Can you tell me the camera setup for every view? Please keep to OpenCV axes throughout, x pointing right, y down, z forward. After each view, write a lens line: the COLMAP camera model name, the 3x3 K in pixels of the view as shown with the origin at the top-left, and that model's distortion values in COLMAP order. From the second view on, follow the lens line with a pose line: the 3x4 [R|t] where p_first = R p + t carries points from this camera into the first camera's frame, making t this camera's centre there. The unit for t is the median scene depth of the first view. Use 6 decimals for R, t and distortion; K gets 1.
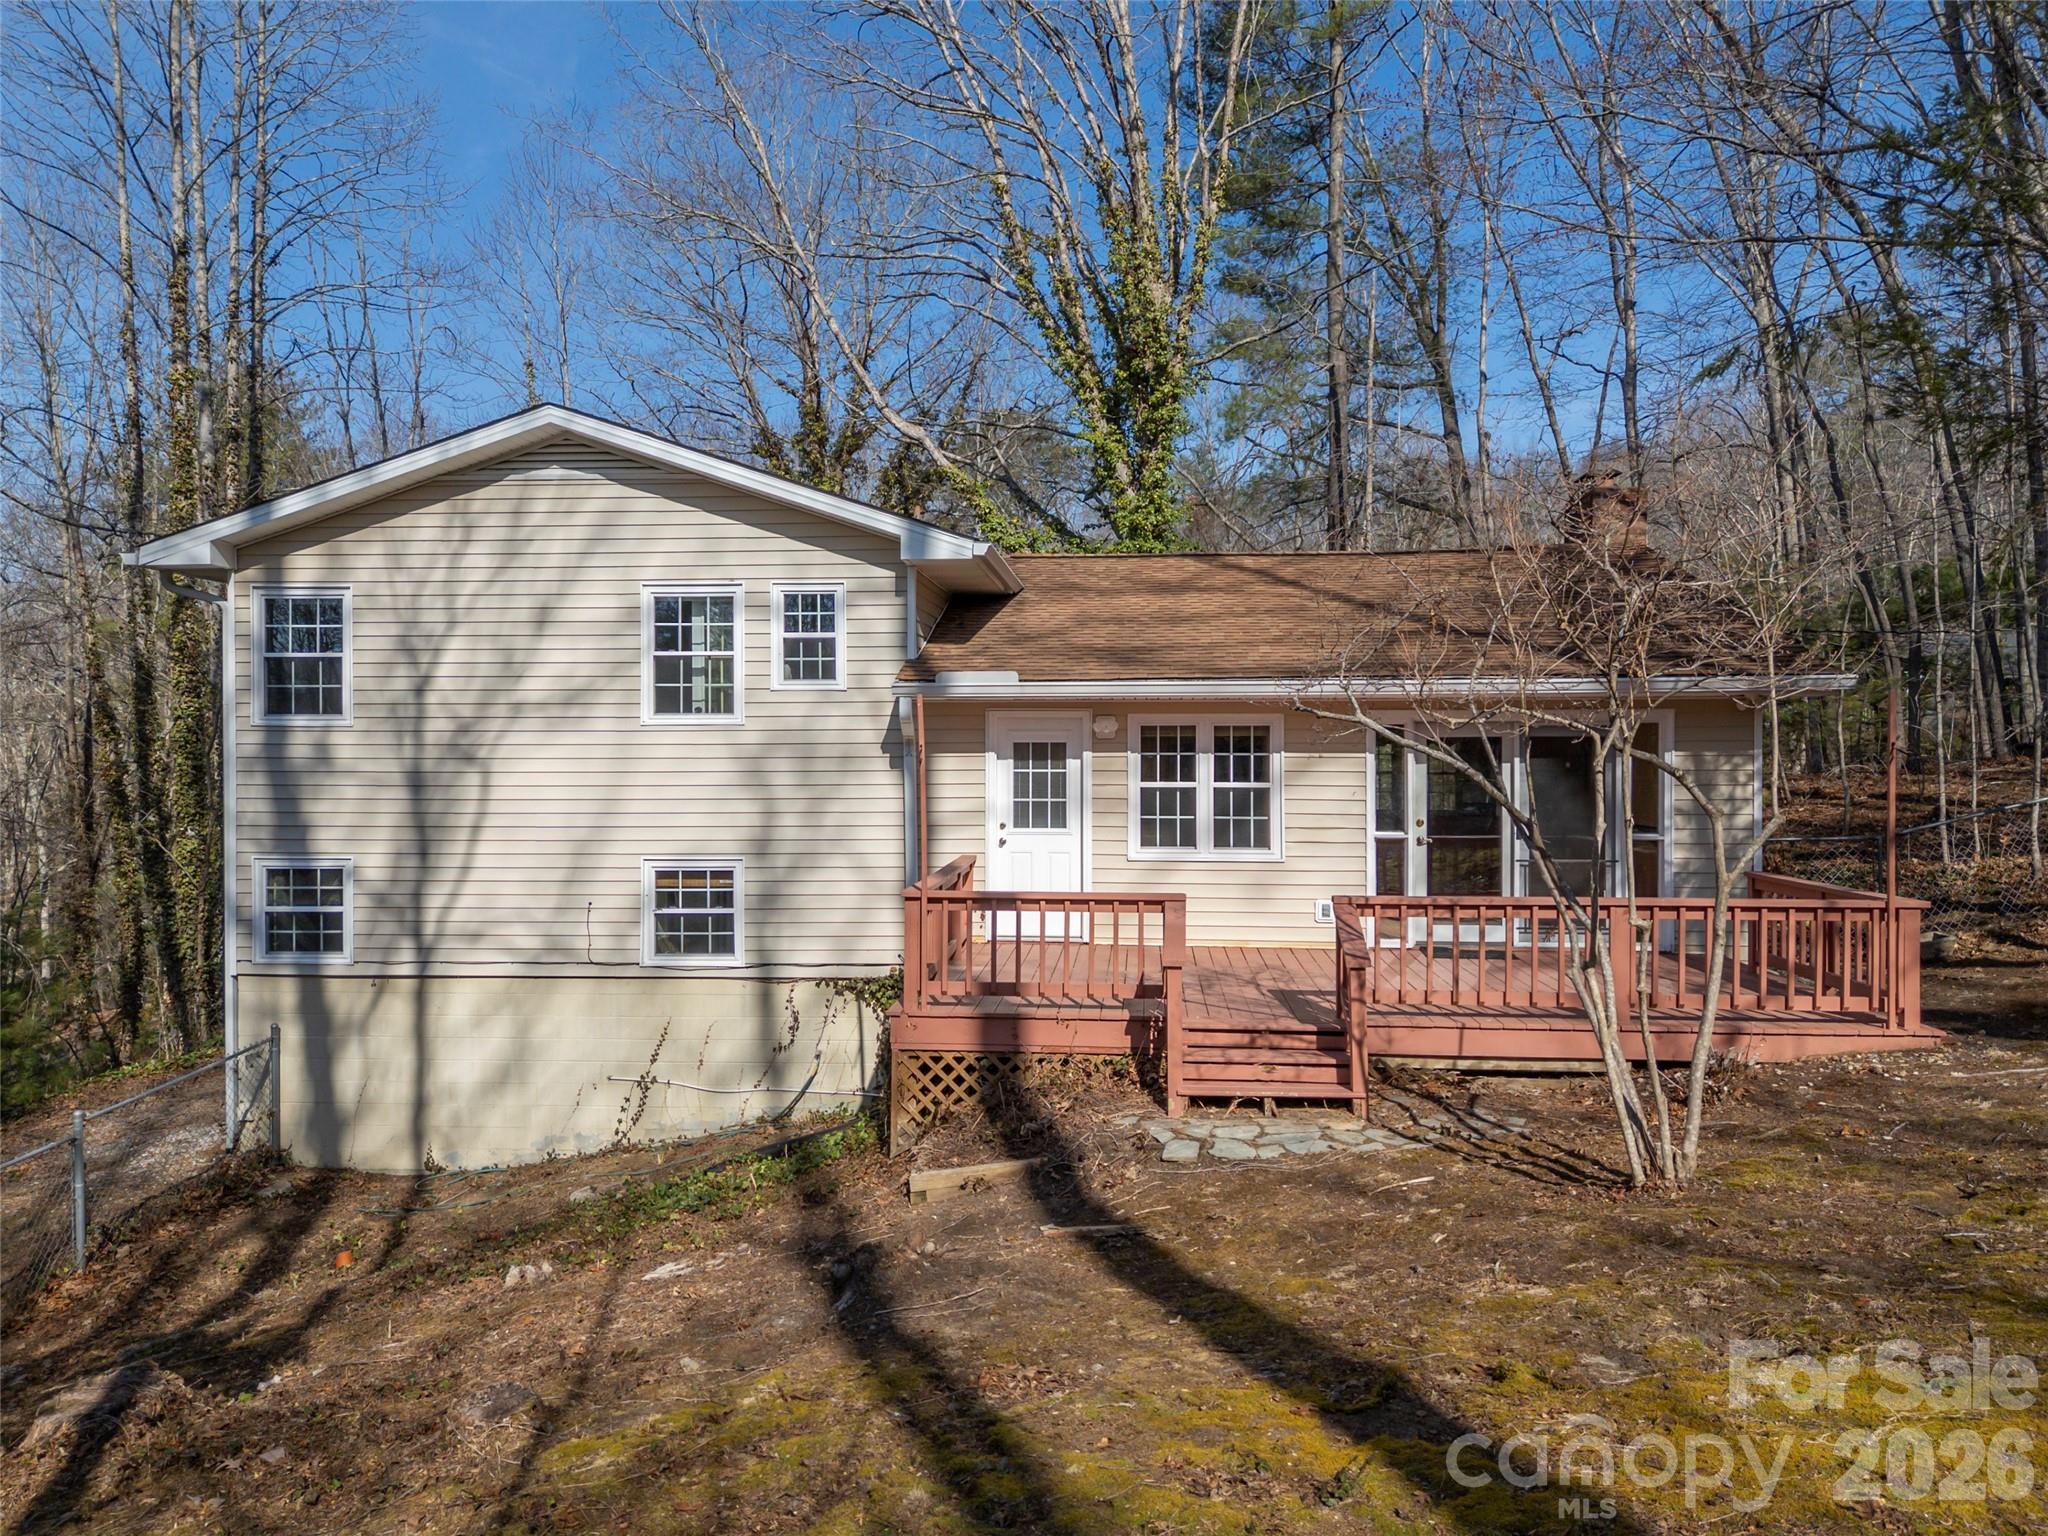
lens RADIAL K [[1513.0, 0, 1042.8], [0, 1513.0, 770.0], [0, 0, 1]] dist [0.028229, -0.004521]
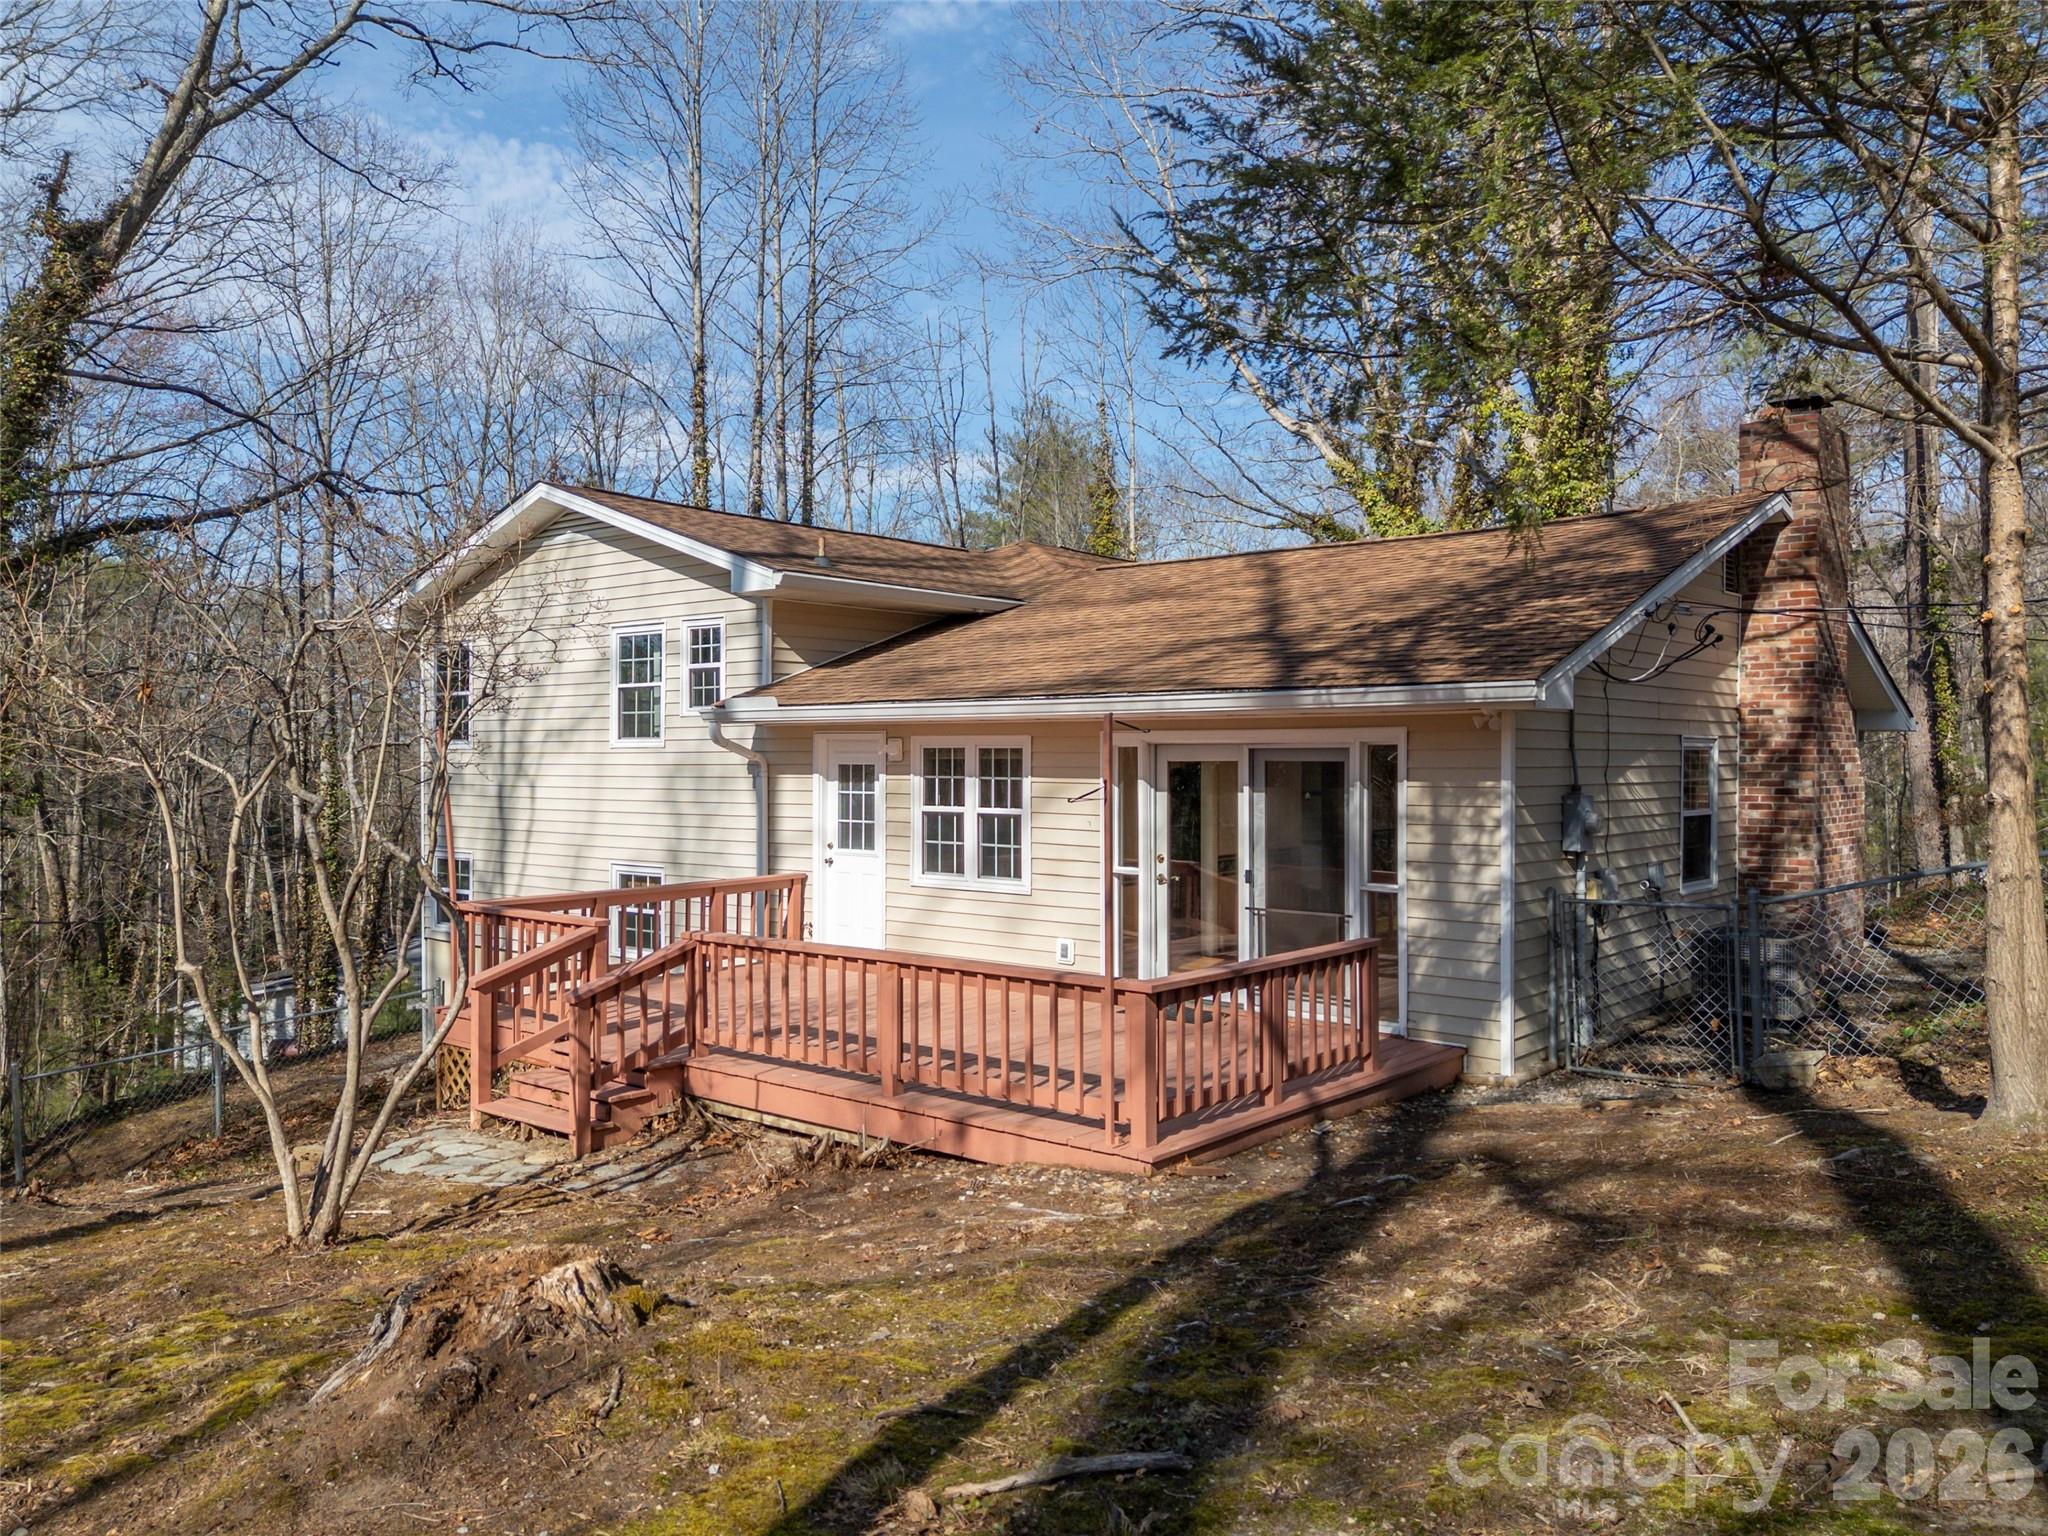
lens RADIAL K [[1513.0, 0, 1019.2], [0, 1513.0, 758.6], [0, 0, 1]] dist [0.028229, -0.004521]
pose [[0.818408, 0.002308, -0.574633, 0.677610], [-0.008649, 0.999928, -0.008303, -0.014945], [0.574573, 0.011766, 0.818369, 0.237365]]
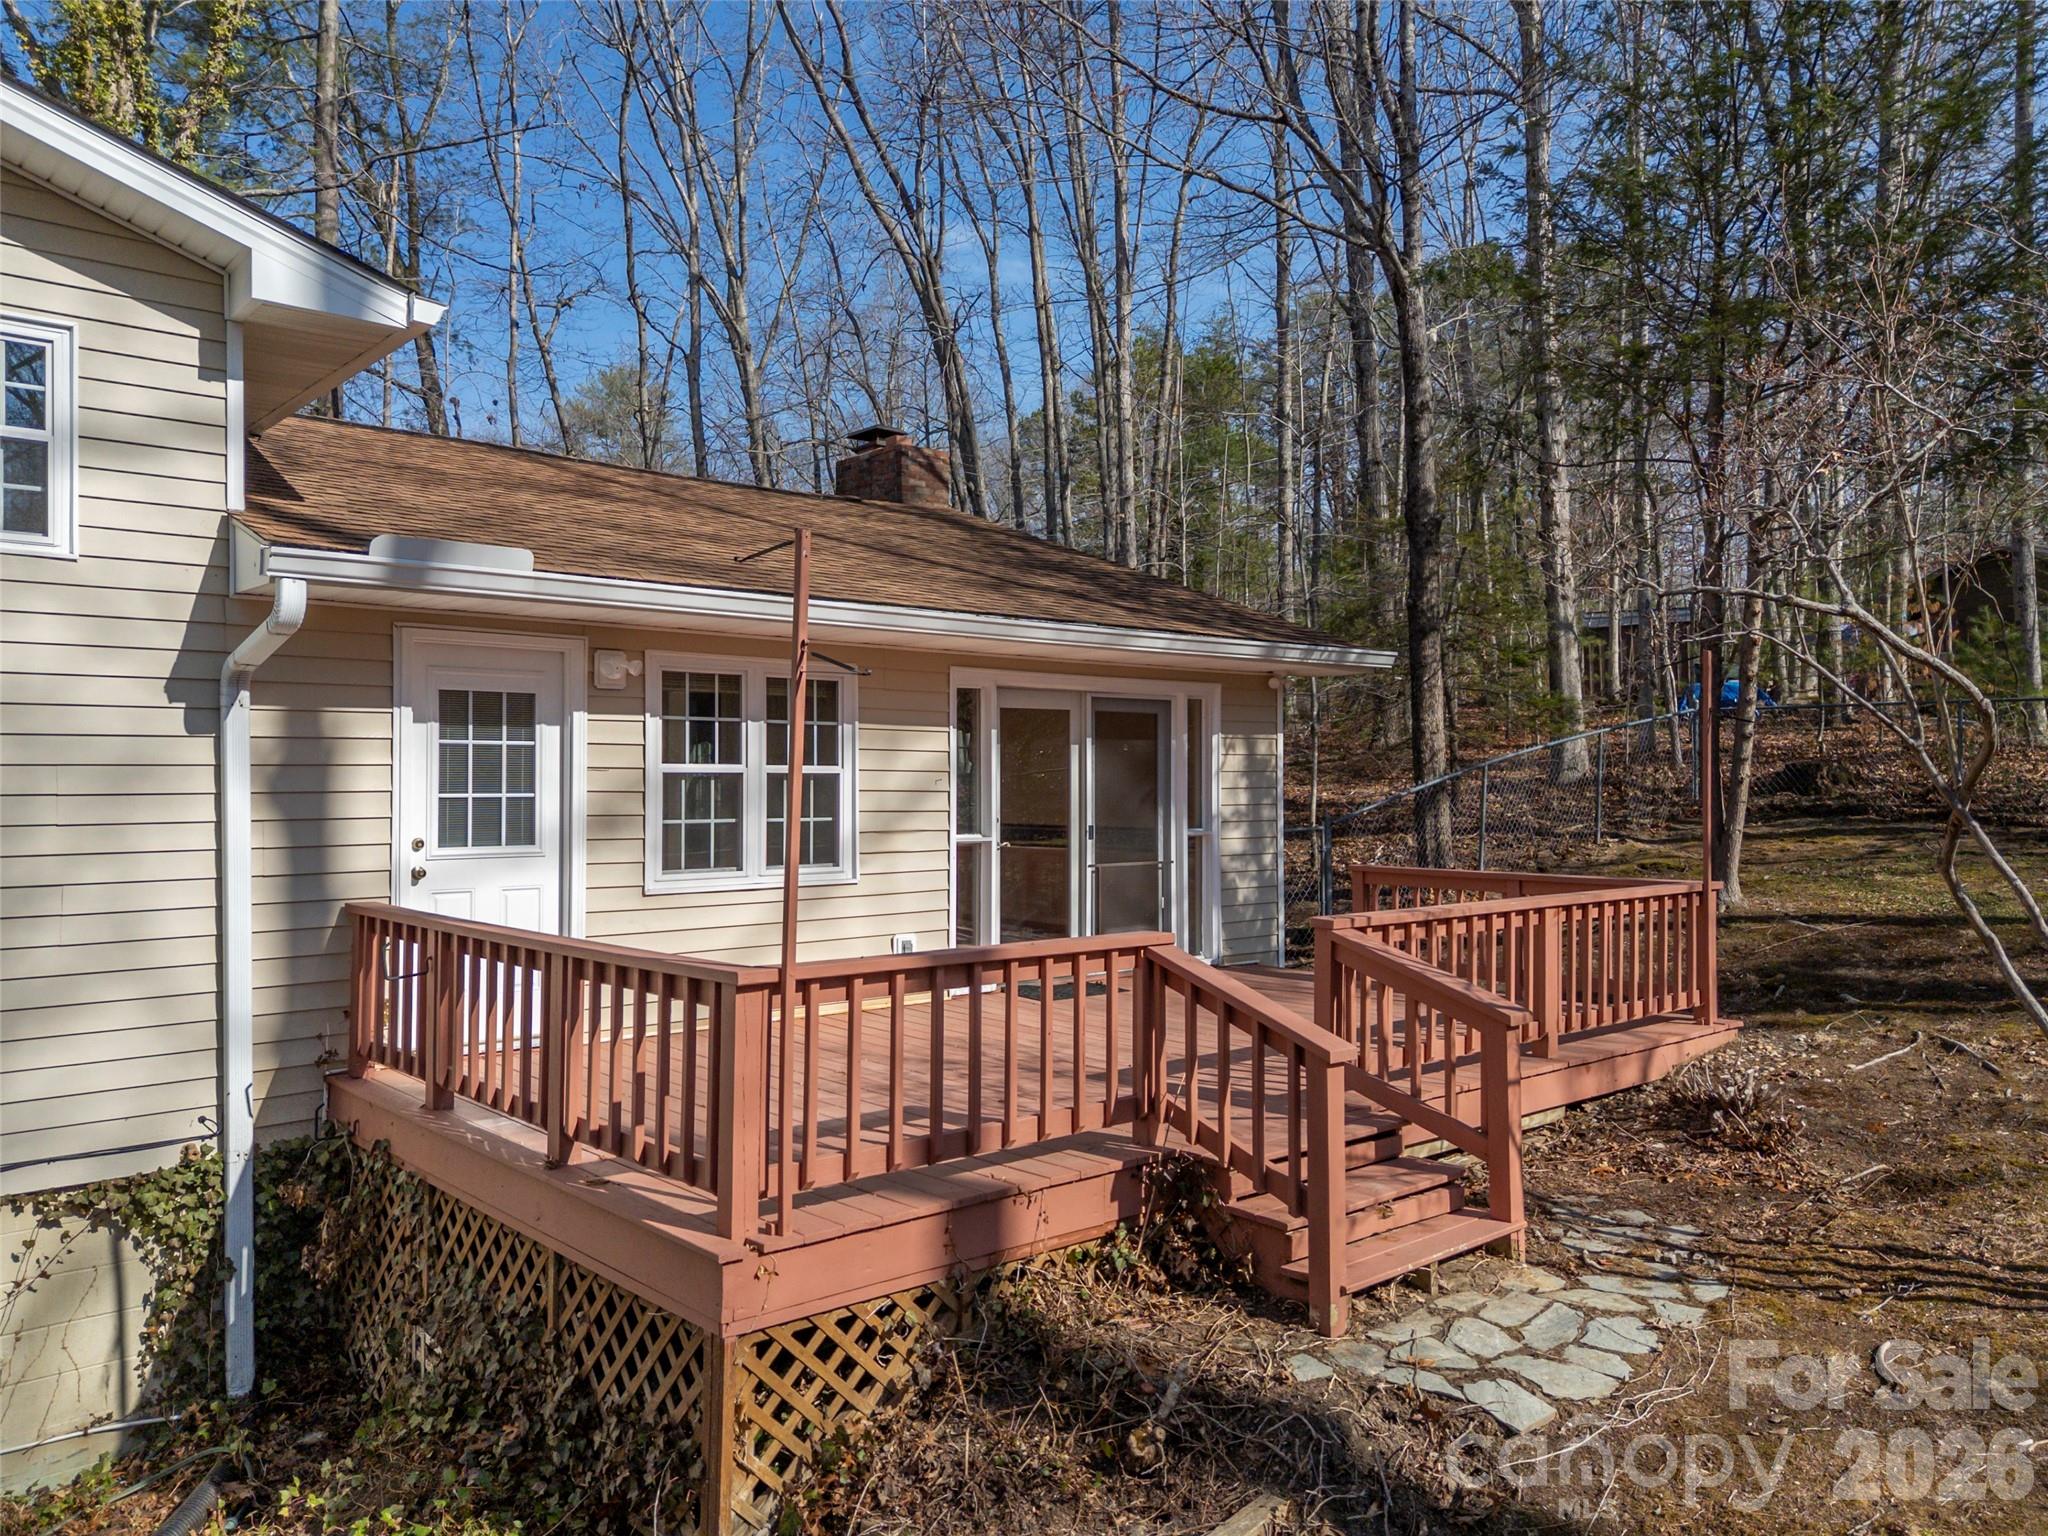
lens RADIAL K [[1513.0, 0, 1030.9], [0, 1513.0, 767.1], [0, 0, 1]] dist [0.028229, -0.004521]
pose [[0.697965, 0.008259, 0.716084, -0.265678], [0.008847, 0.999758, -0.020154, 0.022639], [-0.716077, 0.020402, 0.697723, 0.474560]]
